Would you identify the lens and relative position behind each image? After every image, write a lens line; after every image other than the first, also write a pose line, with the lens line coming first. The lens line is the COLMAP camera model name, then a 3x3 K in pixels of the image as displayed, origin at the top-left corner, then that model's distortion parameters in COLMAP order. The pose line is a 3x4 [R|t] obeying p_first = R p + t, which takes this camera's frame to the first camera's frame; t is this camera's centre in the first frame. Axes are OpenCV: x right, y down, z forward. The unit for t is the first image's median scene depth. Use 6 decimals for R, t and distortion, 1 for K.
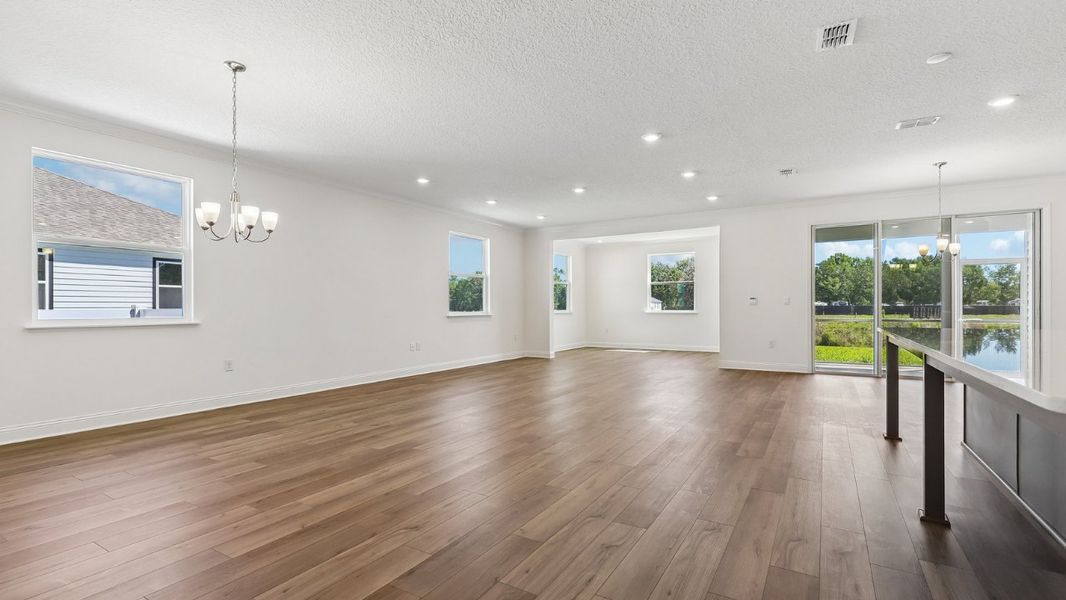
lens RADIAL K [[485.0, 0, 534.9], [0, 485.0, 306.6], [0, 0, 1]] dist [0.001580, -0.001017]
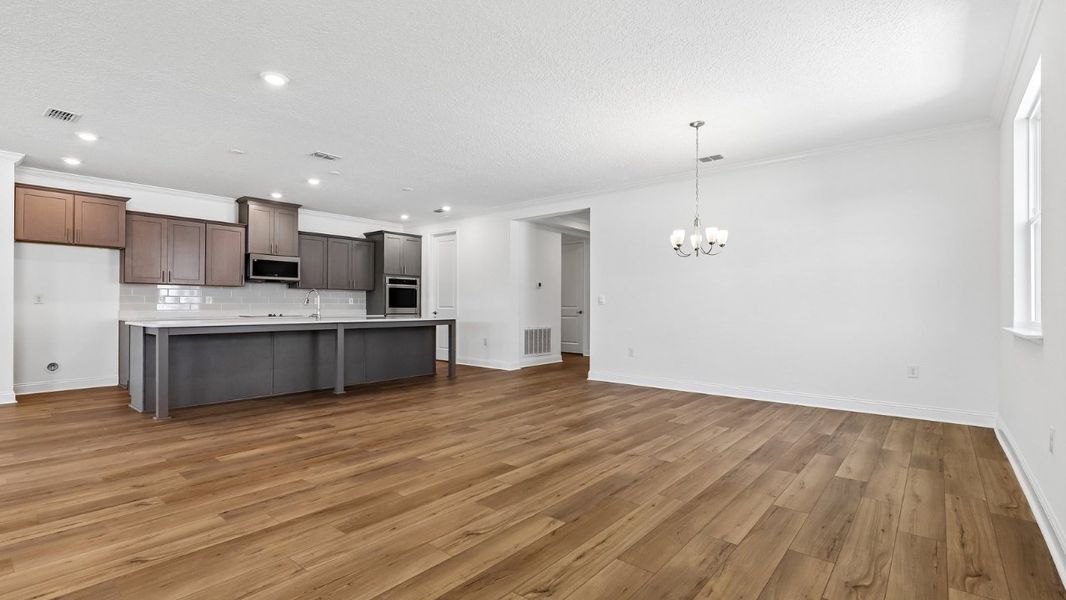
lens RADIAL K [[485.0, 0, 537.4], [0, 485.0, 303.6], [0, 0, 1]] dist [0.001580, -0.001017]
pose [[-0.988798, 0.001544, 0.149255, -0.148403], [0.000540, 0.999977, -0.006767, 0.001318], [-0.149262, -0.006611, -0.988776, 0.912958]]
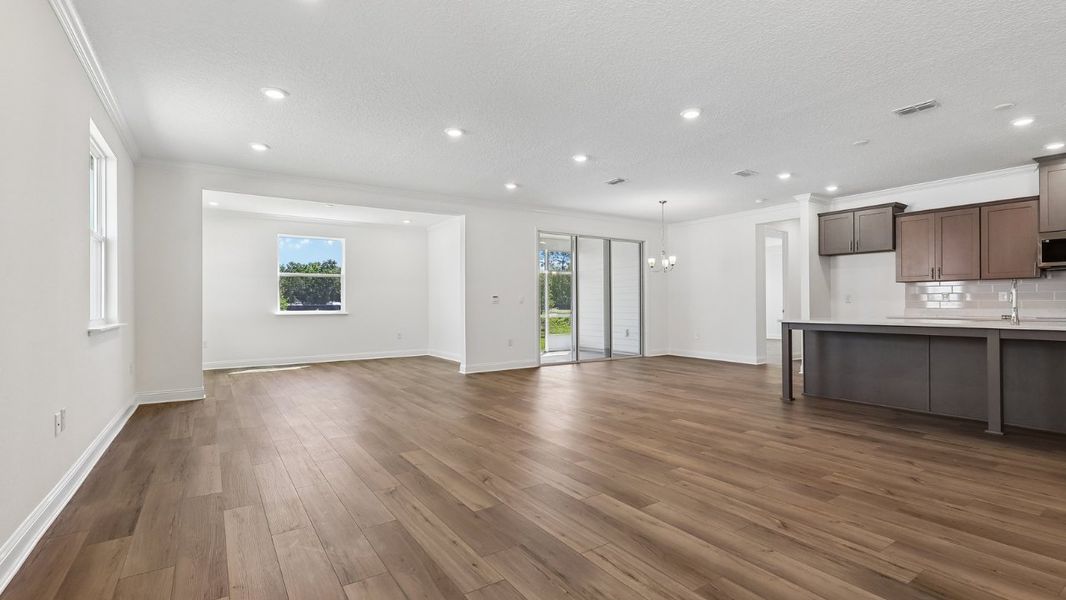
lens RADIAL K [[485.0, 0, 541.4], [0, 485.0, 307.5], [0, 0, 1]] dist [0.001580, -0.001017]
pose [[0.416241, -0.005676, 0.909237, -0.370499], [0.003105, 0.999984, 0.004821, -0.000273], [-0.909249, 0.000816, 0.416251, 0.480639]]
